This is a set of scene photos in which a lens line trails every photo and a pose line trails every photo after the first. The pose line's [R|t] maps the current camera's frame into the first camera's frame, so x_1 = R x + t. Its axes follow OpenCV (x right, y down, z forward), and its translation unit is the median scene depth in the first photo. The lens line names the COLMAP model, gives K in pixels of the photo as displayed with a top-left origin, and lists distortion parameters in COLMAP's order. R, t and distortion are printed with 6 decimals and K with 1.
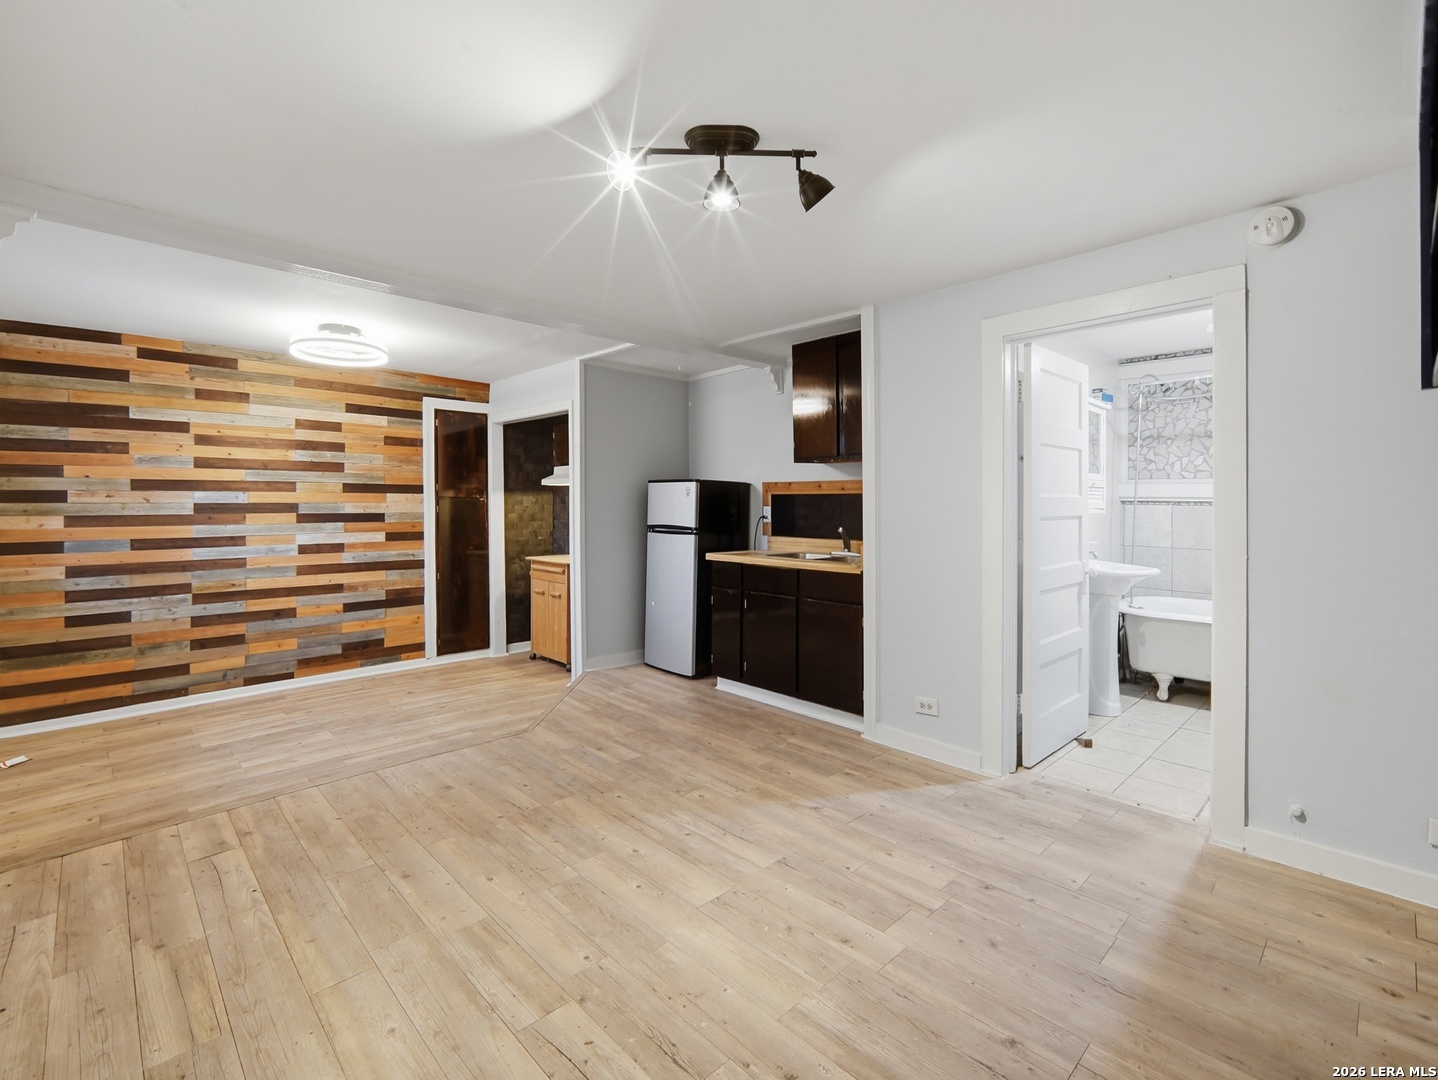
lens RADIAL K [[654.5, 0, 729.6], [0, 654.5, 502.4], [0, 0, 1]] dist [-0.019204, 0.002139]
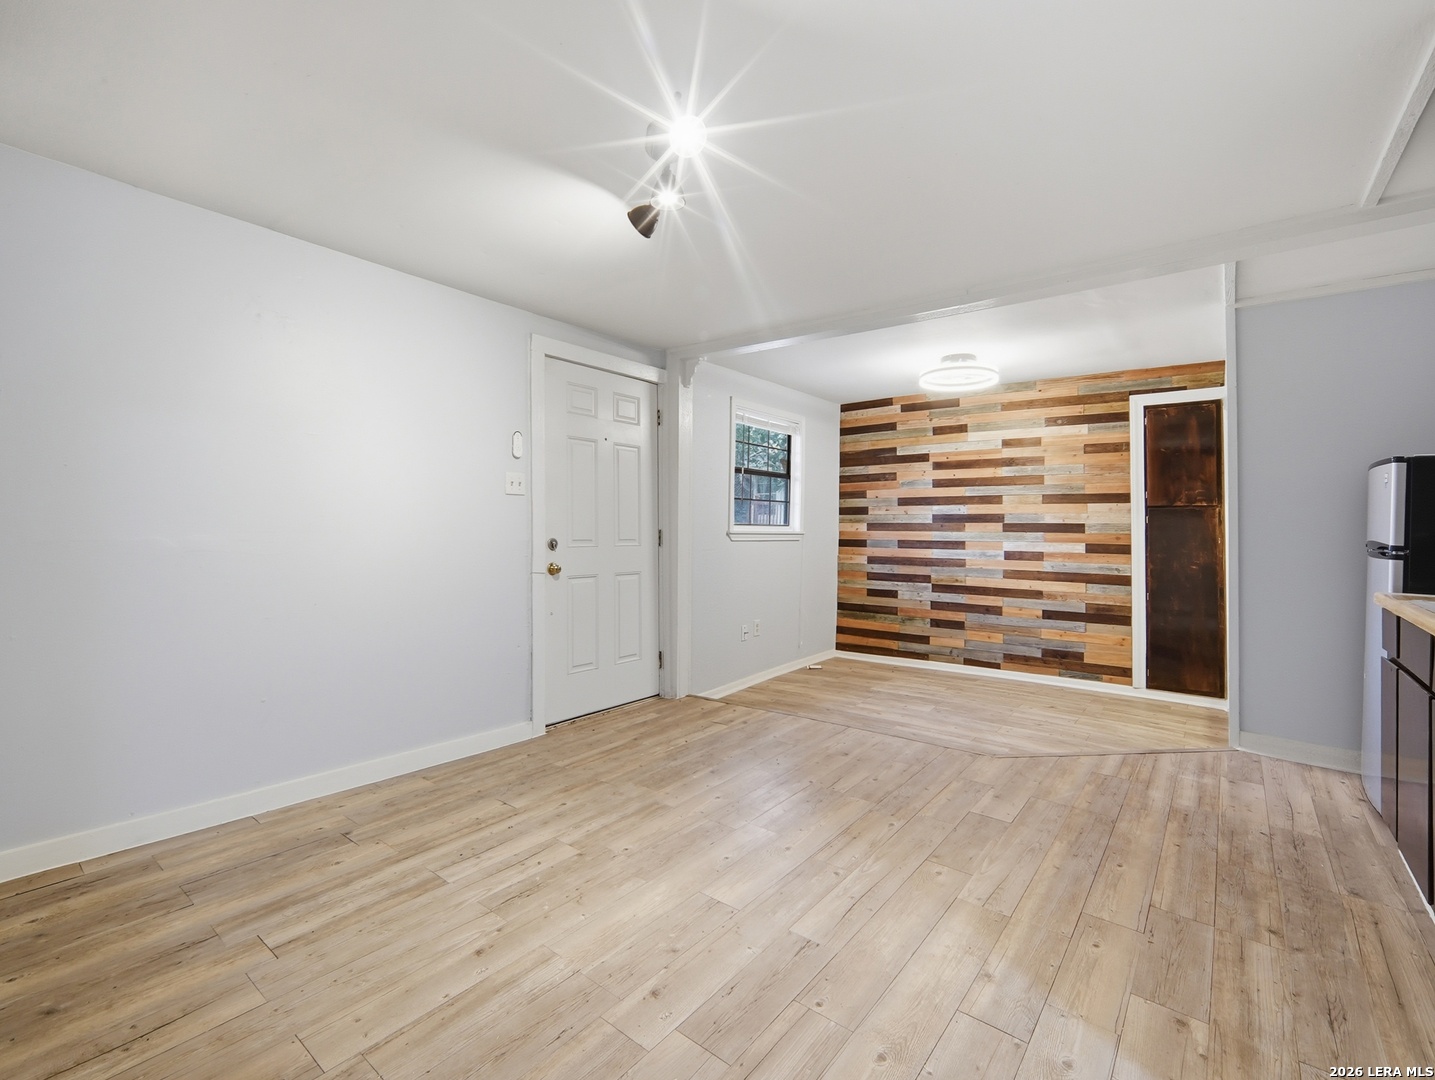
lens RADIAL K [[657.3, 0, 723.5], [0, 657.3, 511.9], [0, 0, 1]] dist [-0.009010, 0.000222]
pose [[0.135478, -0.020024, -0.990578, 0.449896], [-0.002212, 0.999787, -0.020512, 0.024884], [0.990778, 0.004970, 0.135405, 0.412083]]
